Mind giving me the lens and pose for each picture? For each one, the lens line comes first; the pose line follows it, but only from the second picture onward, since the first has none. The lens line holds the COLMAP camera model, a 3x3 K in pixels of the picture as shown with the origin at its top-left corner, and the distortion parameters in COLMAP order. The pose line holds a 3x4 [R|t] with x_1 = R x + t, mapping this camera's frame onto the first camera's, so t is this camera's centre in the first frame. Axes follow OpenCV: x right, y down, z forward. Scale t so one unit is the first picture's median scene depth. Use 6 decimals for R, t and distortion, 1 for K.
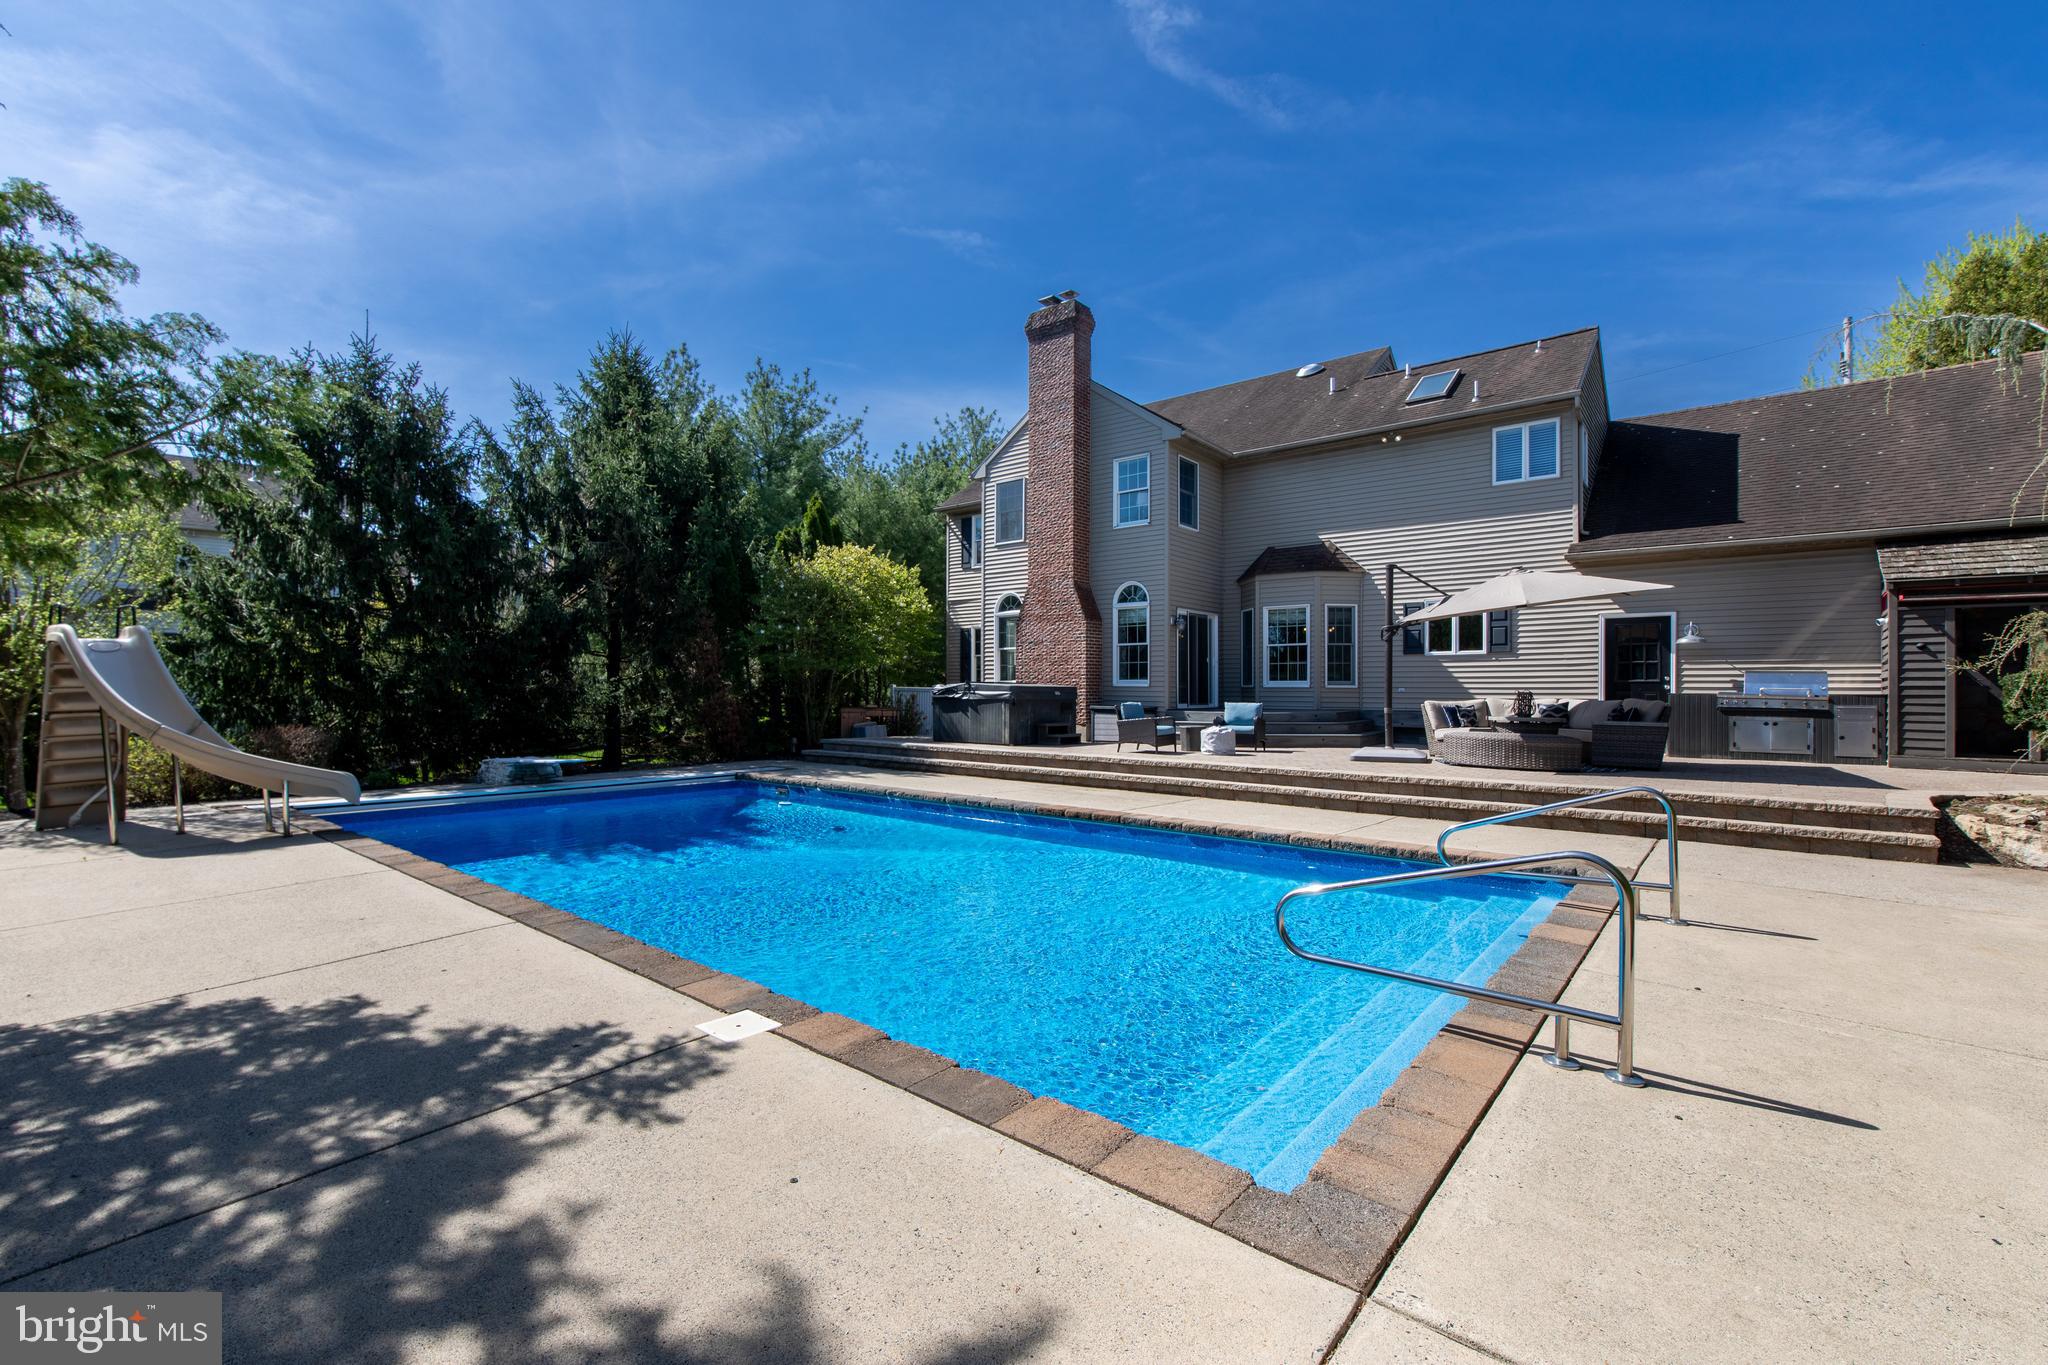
lens RADIAL K [[895.6, 0, 1015.0], [0, 895.6, 681.9], [0, 0, 1]] dist [0.011304, -0.001720]
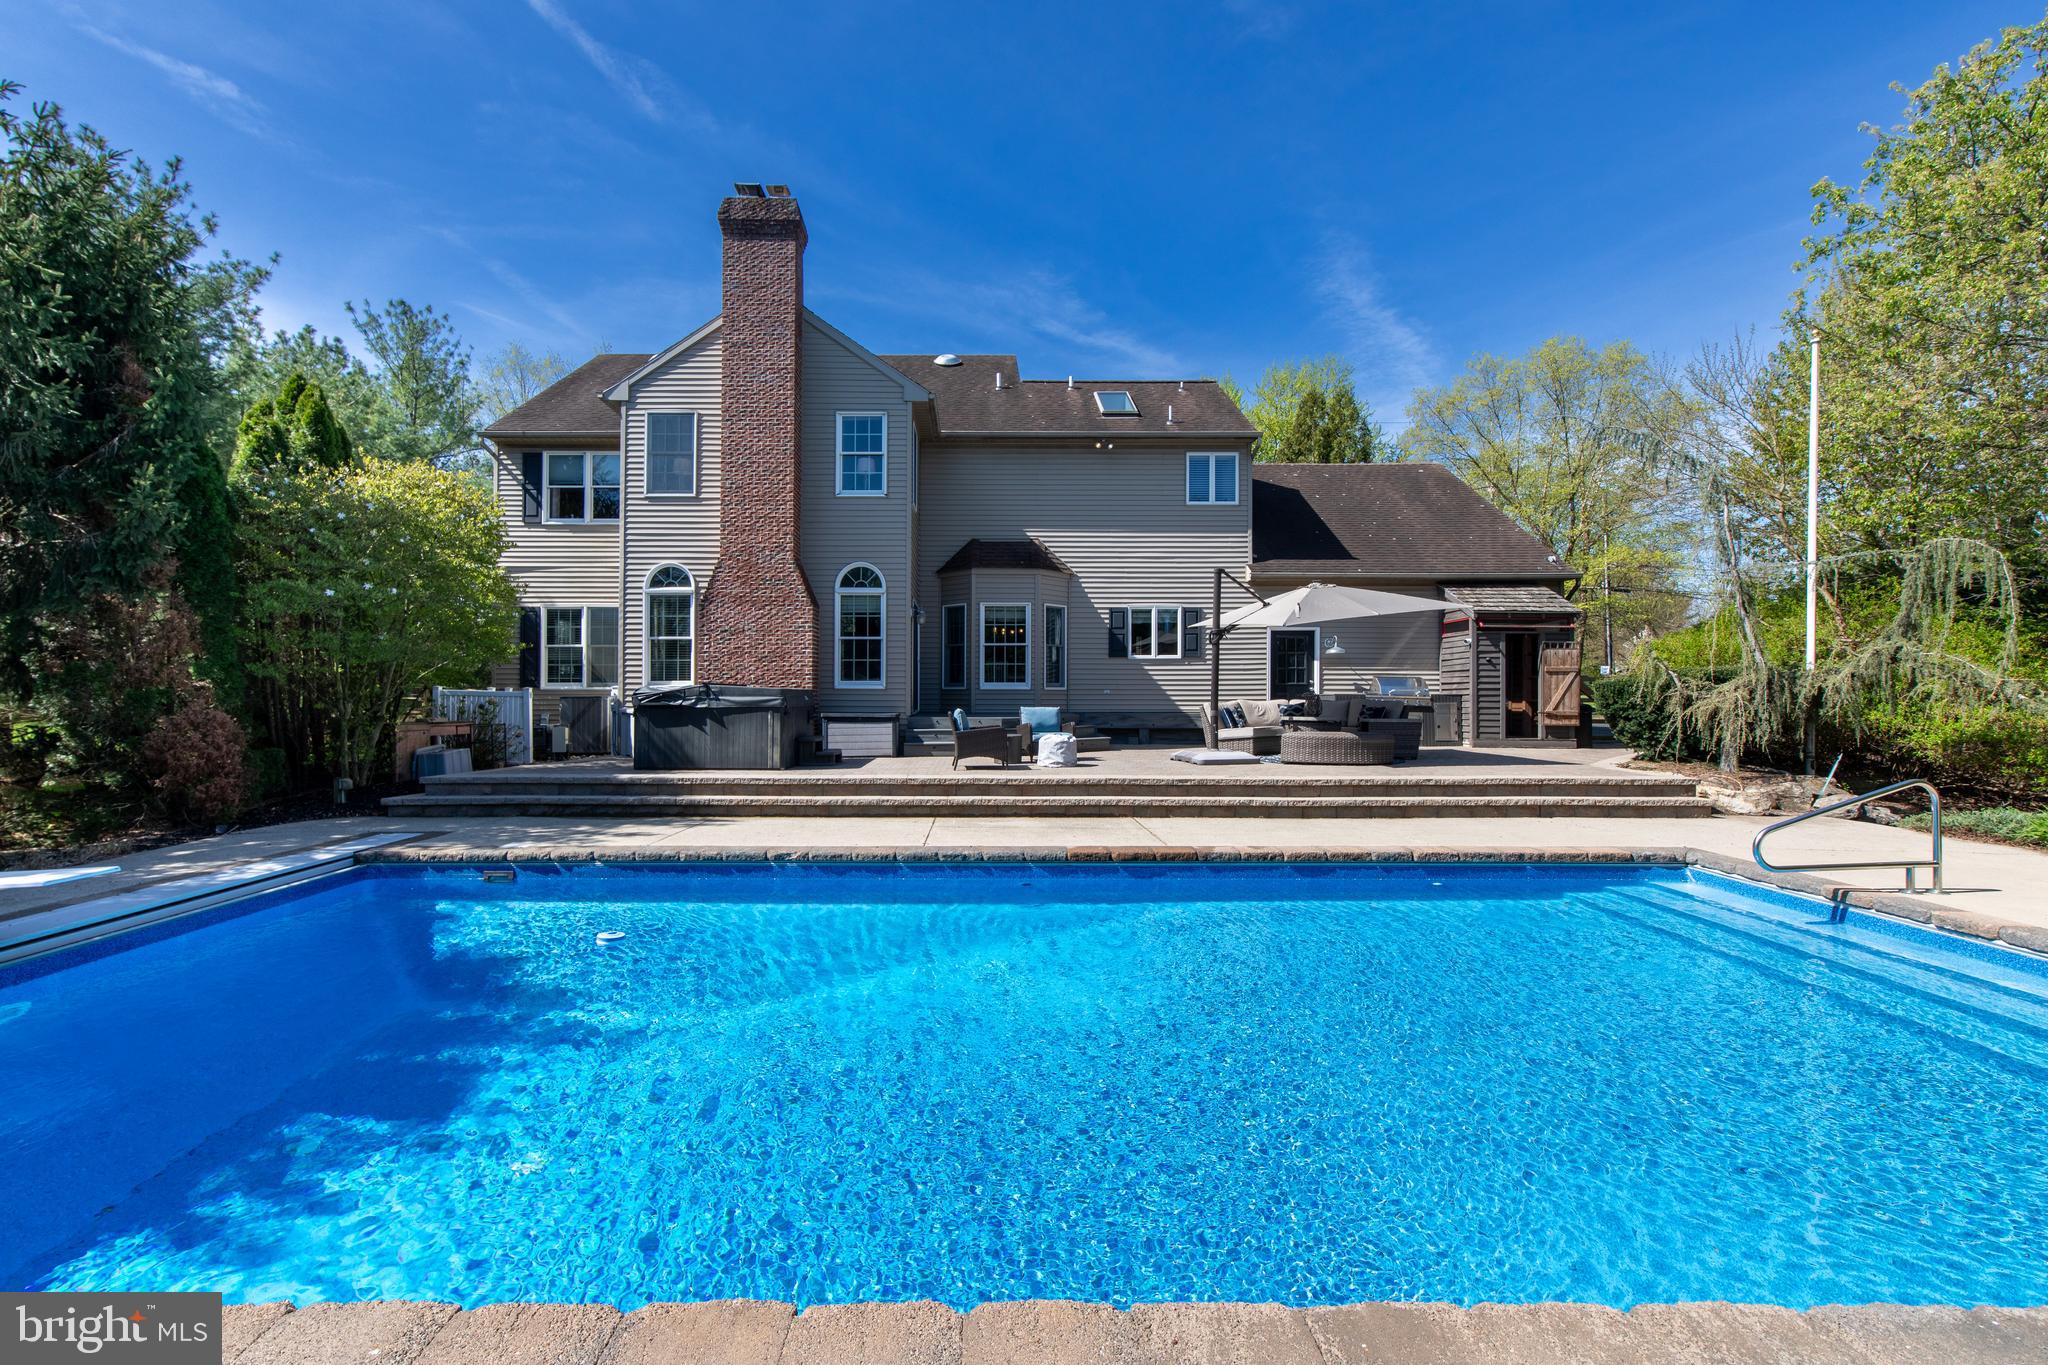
lens RADIAL K [[895.6, 0, 981.5], [0, 895.6, 653.6], [0, 0, 1]] dist [0.011304, -0.001720]
pose [[0.763230, 0.025492, 0.645623, -0.337787], [-0.002527, 0.999332, -0.036471, 0.002635], [-0.646122, 0.026204, 0.762785, 0.319318]]
